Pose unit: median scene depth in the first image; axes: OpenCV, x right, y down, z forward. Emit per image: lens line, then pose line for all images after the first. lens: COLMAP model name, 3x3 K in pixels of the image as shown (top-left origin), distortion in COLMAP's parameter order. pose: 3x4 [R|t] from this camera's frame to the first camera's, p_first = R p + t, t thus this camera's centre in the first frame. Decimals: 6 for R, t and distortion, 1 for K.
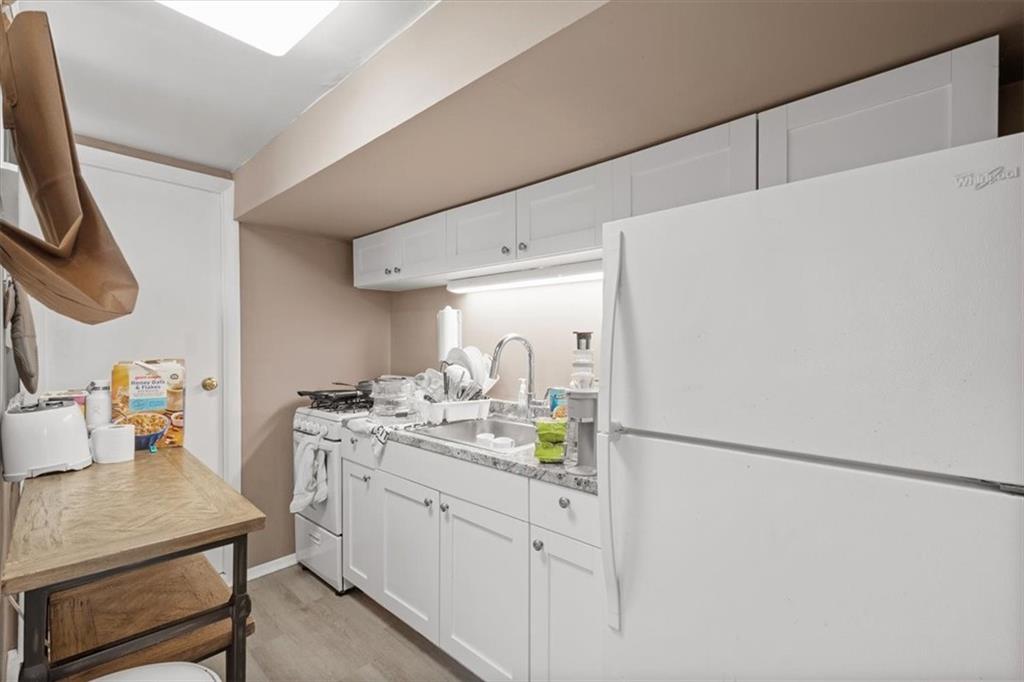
lens RADIAL K [[445.4, 0, 516.3], [0, 445.4, 341.0], [0, 0, 1]] dist [0.013989, -0.001671]
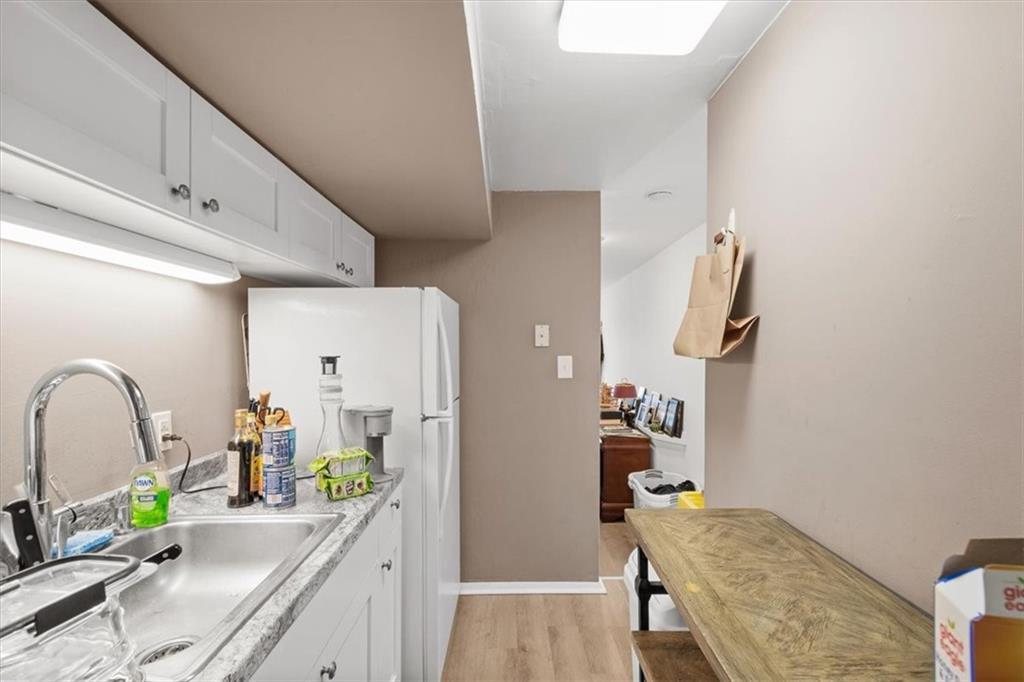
lens RADIAL K [[445.4, 0, 515.0], [0, 445.4, 347.2], [0, 0, 1]] dist [0.013989, -0.001671]
pose [[-0.684159, 0.004674, 0.729318, -1.075089], [-0.004772, 0.999929, -0.010884, -0.040833], [-0.729317, -0.010927, -0.684089, 1.774909]]
